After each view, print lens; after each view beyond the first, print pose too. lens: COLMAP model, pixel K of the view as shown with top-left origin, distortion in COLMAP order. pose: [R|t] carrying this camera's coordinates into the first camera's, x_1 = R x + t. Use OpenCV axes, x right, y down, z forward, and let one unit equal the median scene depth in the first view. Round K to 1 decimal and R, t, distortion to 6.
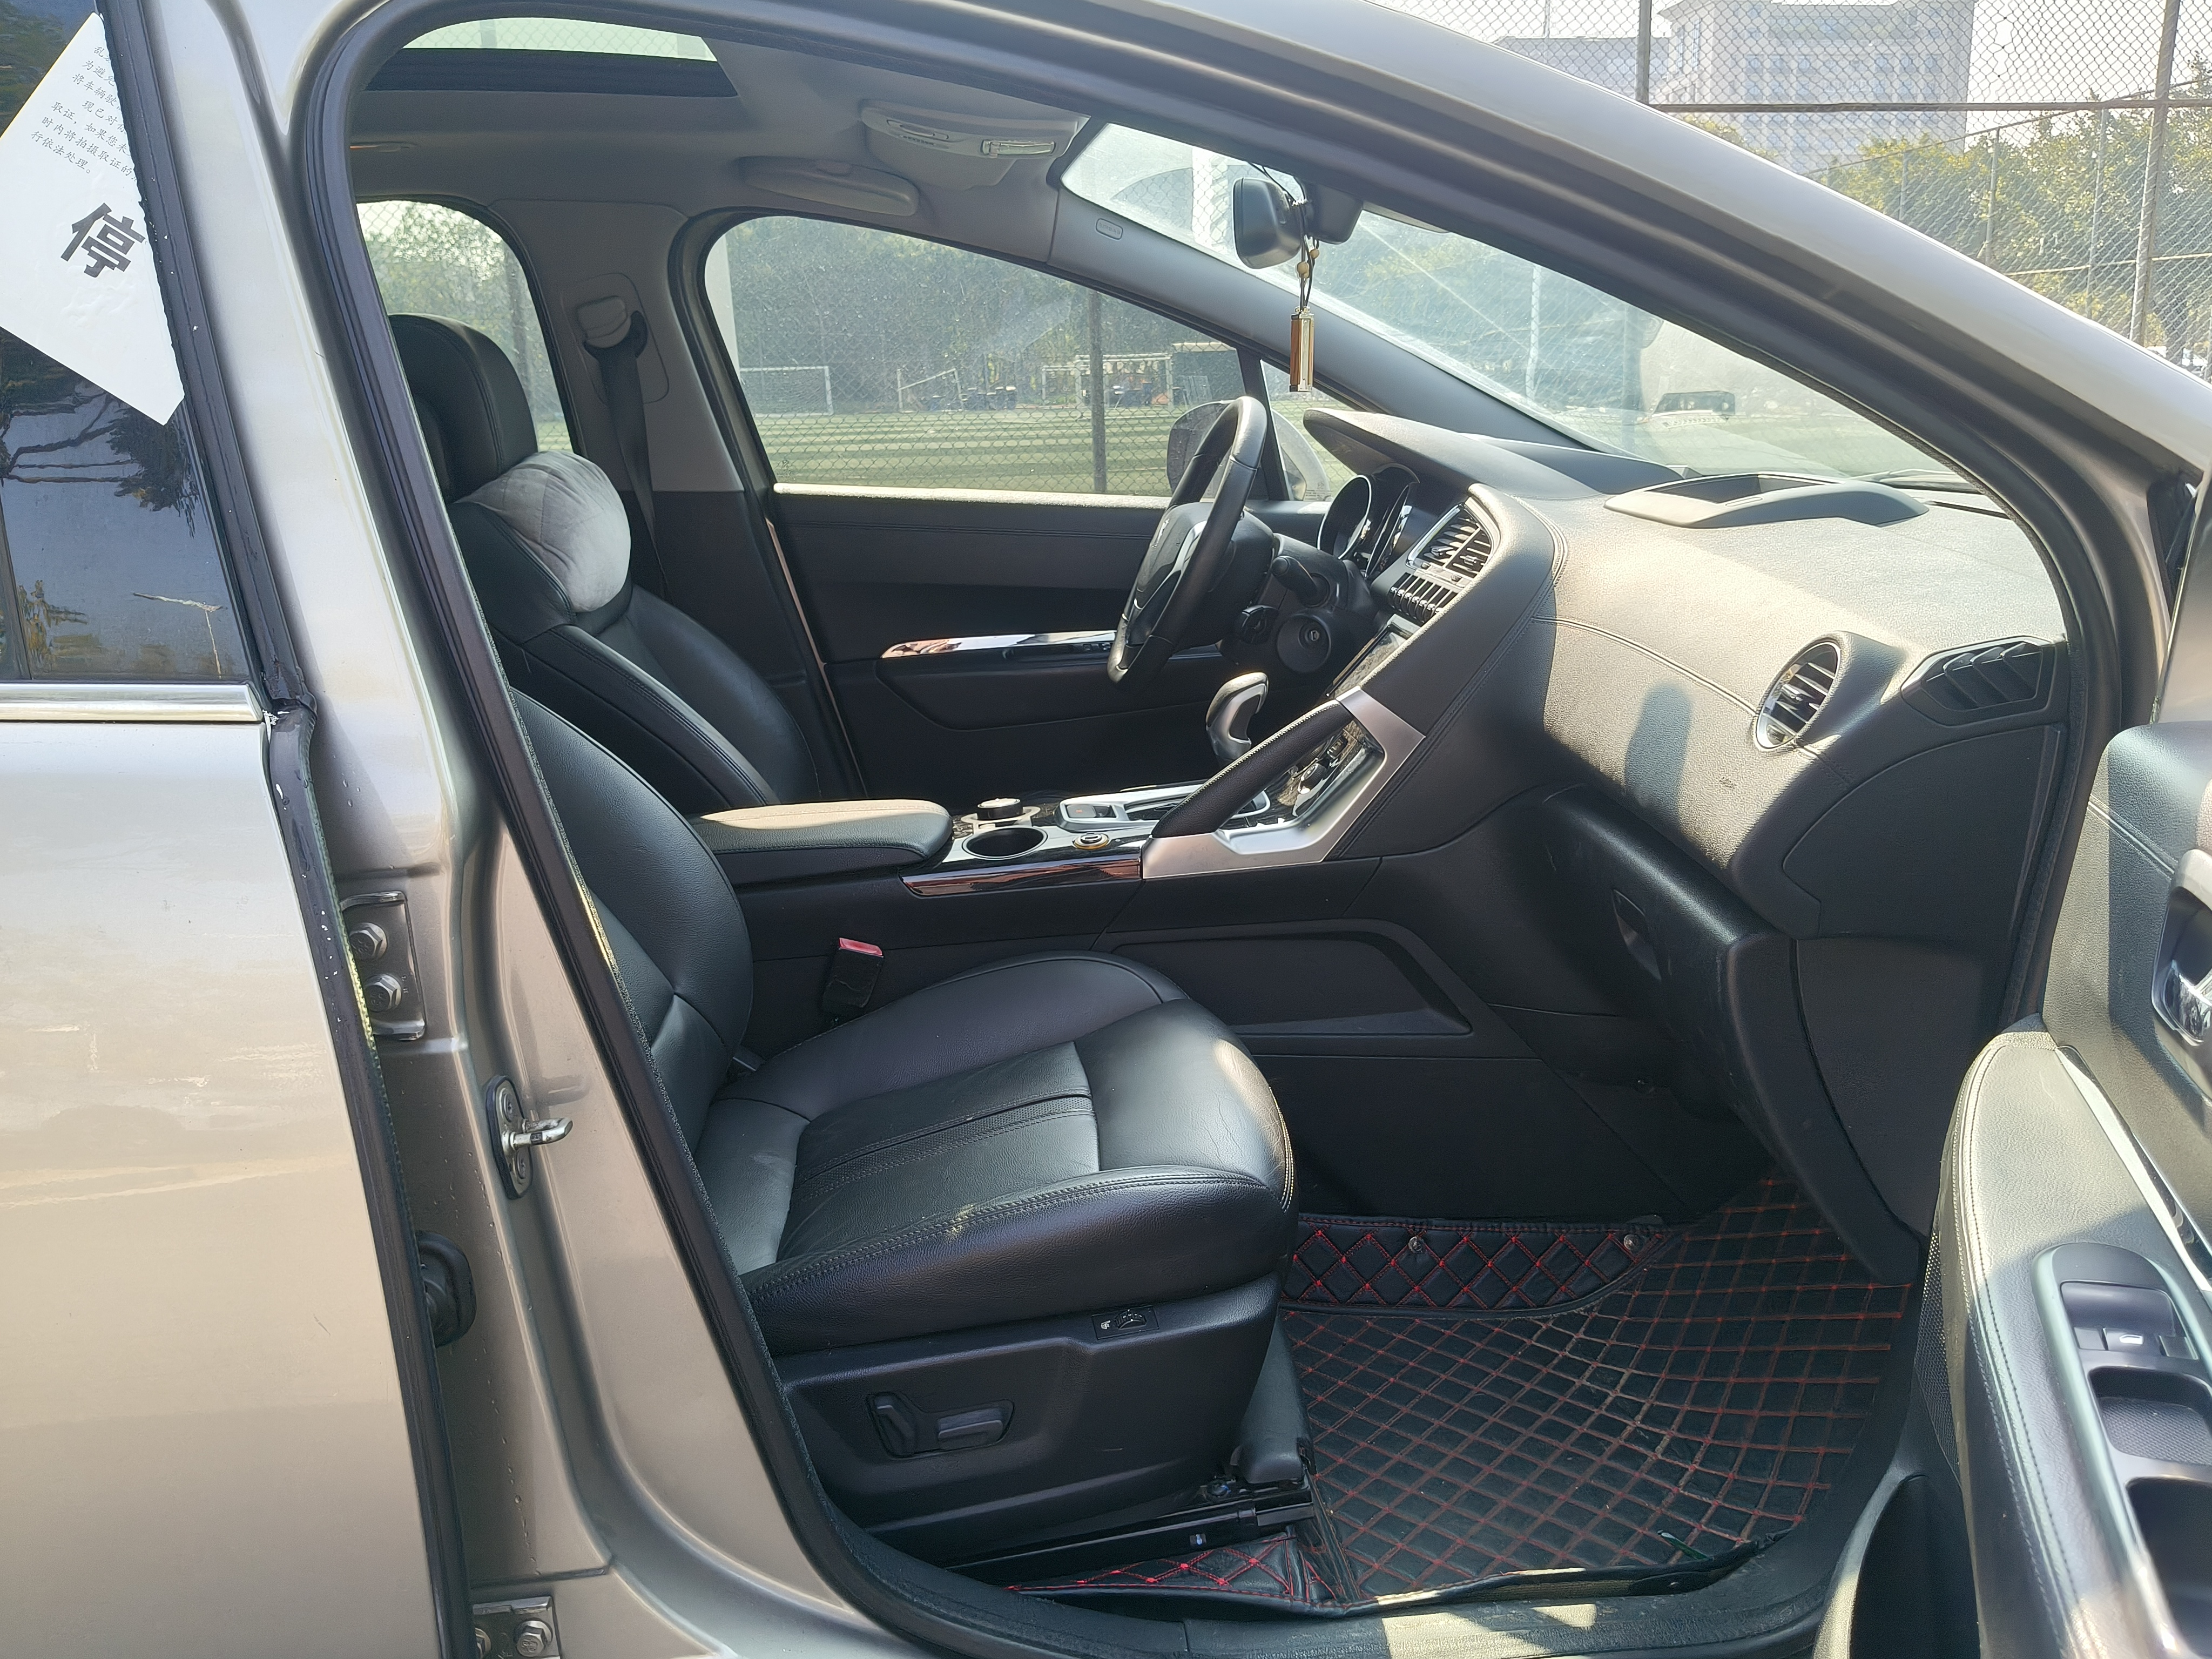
lens RADIAL K [[1797.9, 0, 1085.0], [0, 1797.9, 756.9], [0, 0, 1]] dist [0.071545, -0.316669]
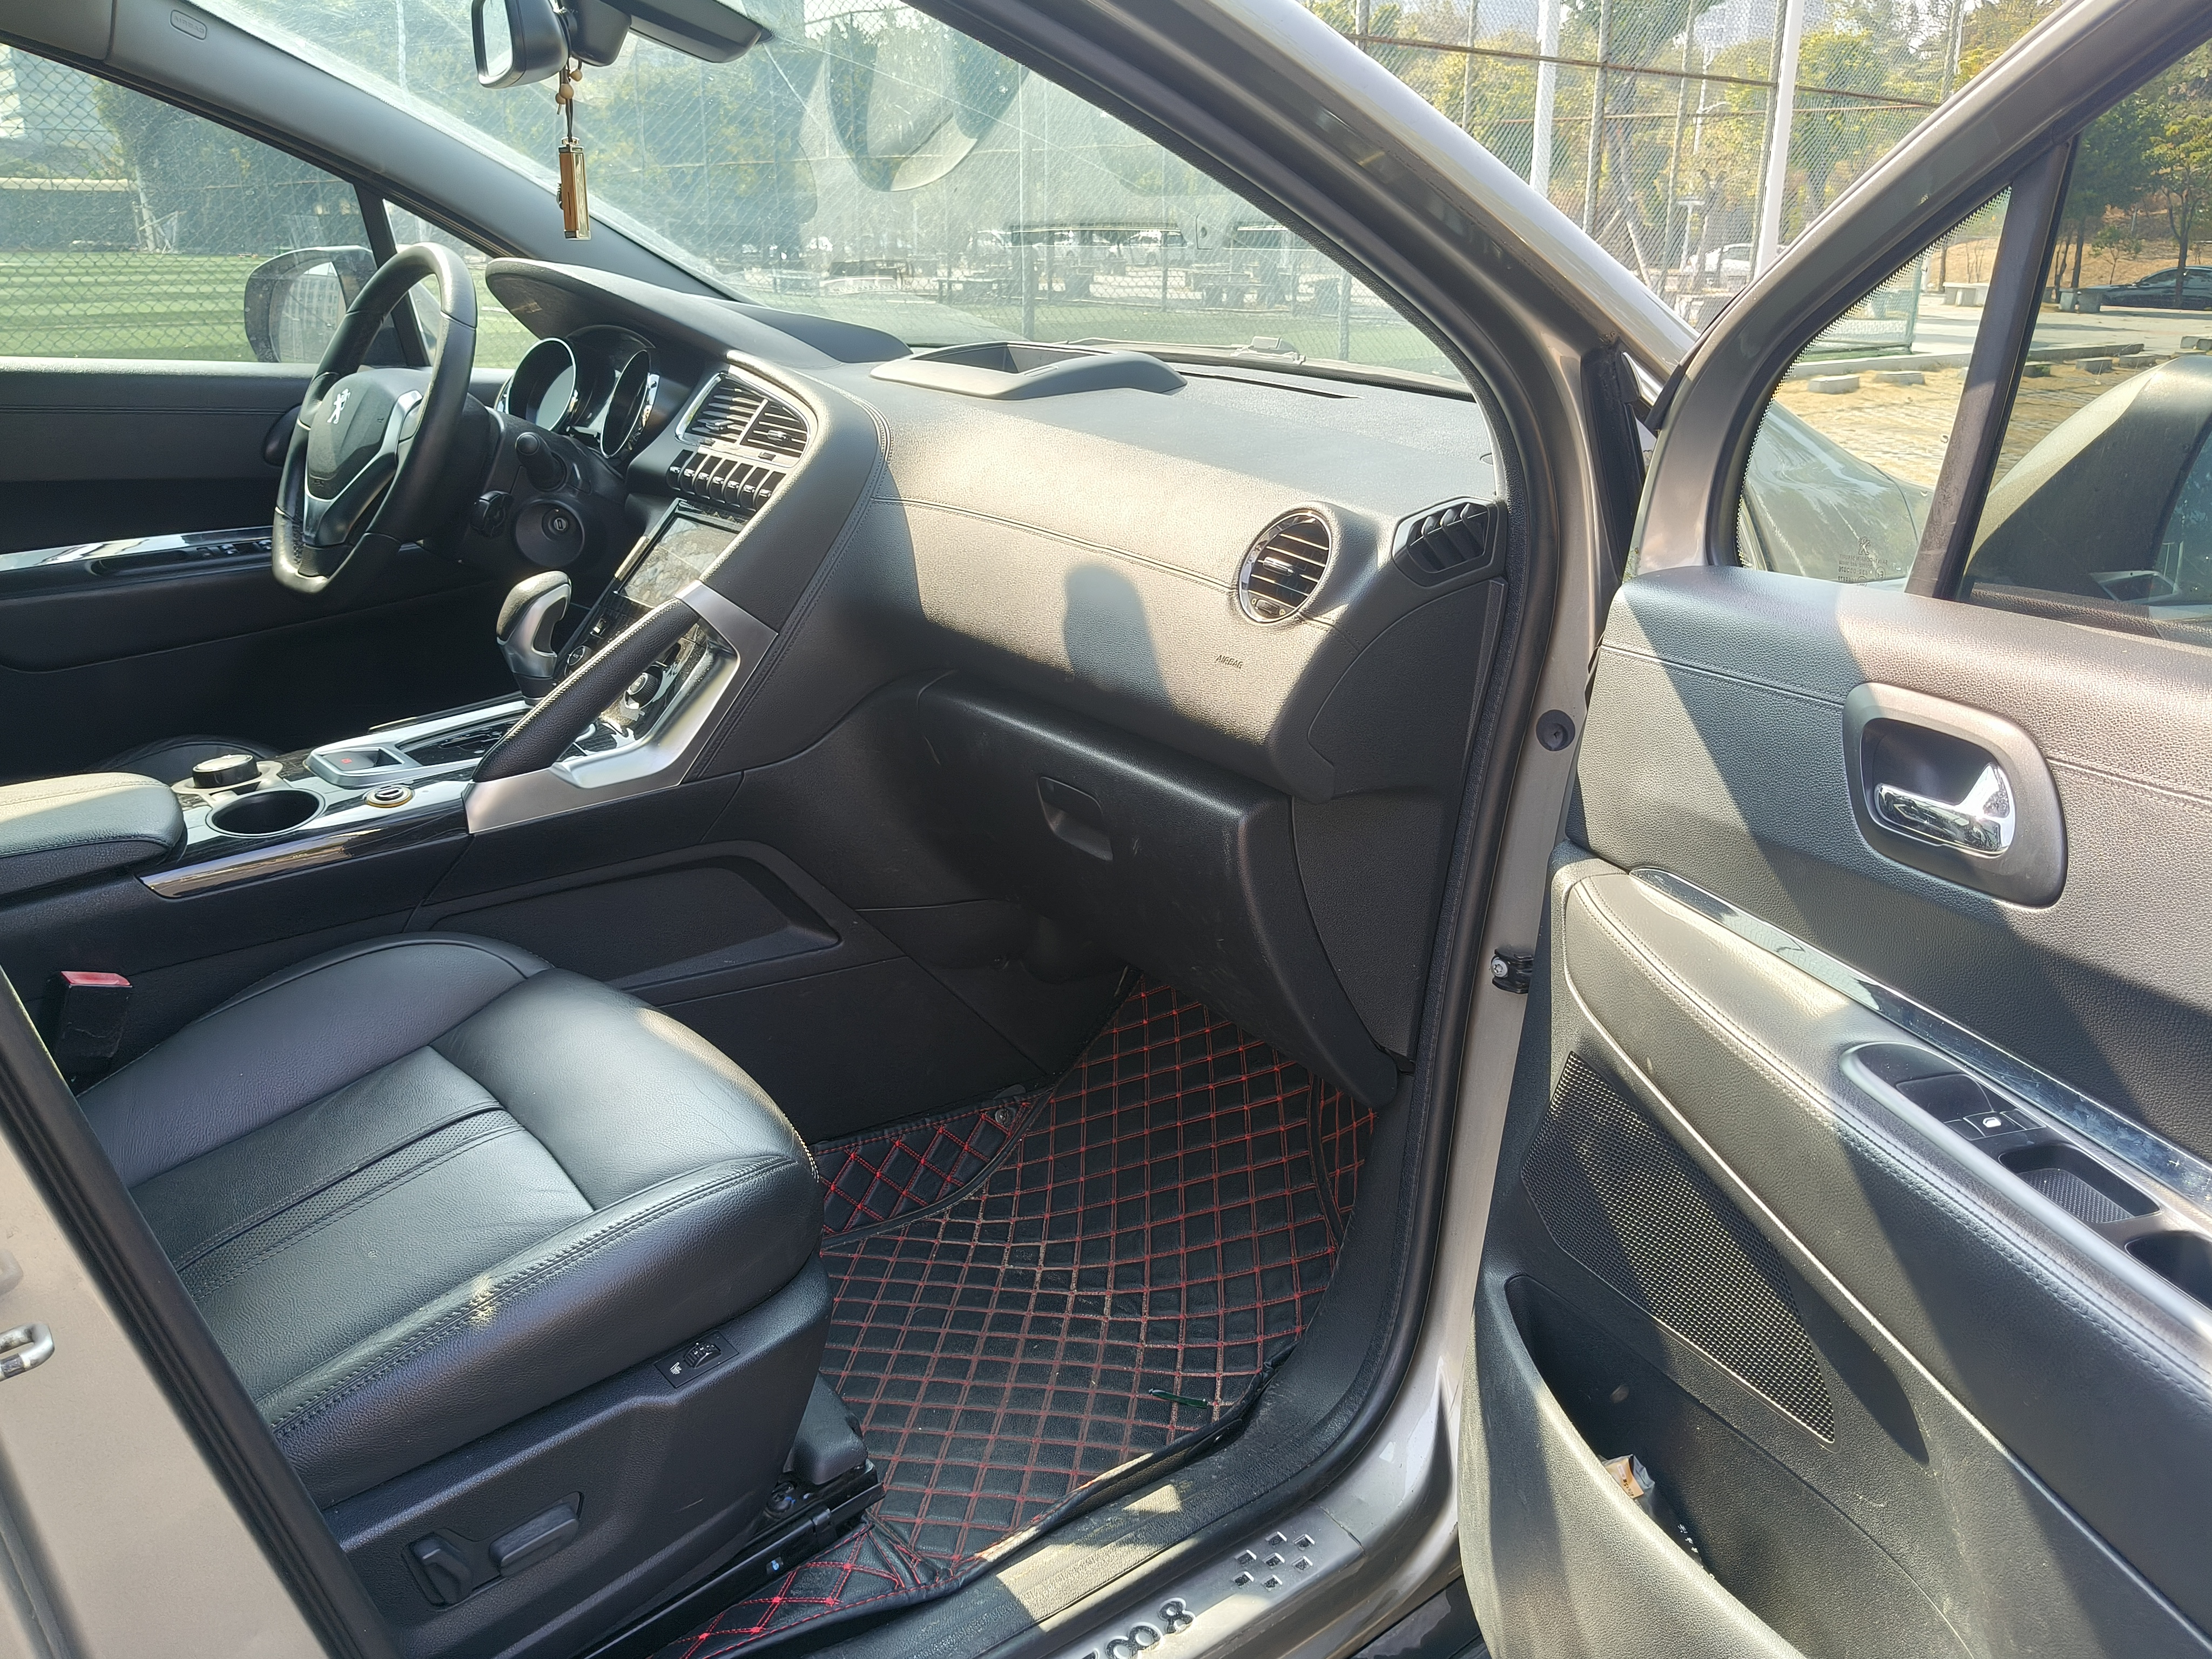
lens RADIAL K [[1797.9, 0, 1085.0], [0, 1797.9, 756.9], [0, 0, 1]] dist [0.071545, -0.316669]
pose [[0.796861, -0.124494, 0.591197, -0.232932], [0.077033, 0.991489, 0.104957, -0.032993], [-0.599231, -0.038095, 0.799669, 0.175527]]
